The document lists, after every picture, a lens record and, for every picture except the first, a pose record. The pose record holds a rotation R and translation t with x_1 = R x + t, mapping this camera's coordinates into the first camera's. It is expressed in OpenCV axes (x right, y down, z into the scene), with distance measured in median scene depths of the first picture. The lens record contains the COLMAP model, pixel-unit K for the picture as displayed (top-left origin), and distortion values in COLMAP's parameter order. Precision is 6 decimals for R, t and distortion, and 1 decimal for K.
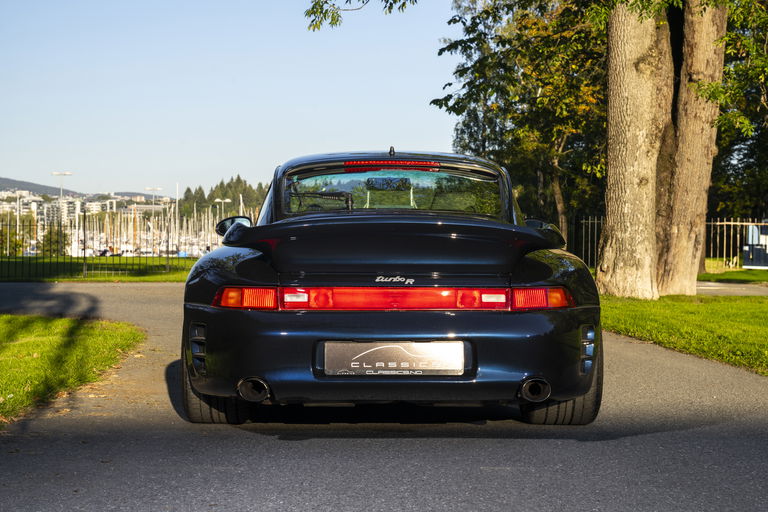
lens RADIAL K [[1466.2, 0, 384.0], [0, 1466.2, 256.0], [0, 0, 1]] dist [0.300309, 0.317437]
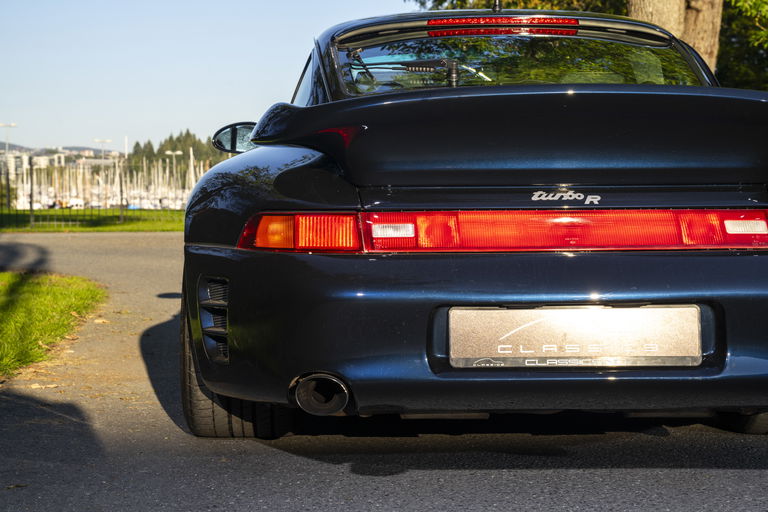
lens RADIAL K [[1466.2, 0, 384.0], [0, 1466.2, 256.0], [0, 0, 1]] dist [0.300309, 0.317437]
pose [[0.999438, -0.011309, 0.031550, -0.072207], [0.010264, 0.999400, 0.033084, 0.017363], [-0.031905, -0.032741, 0.998954, 0.389236]]
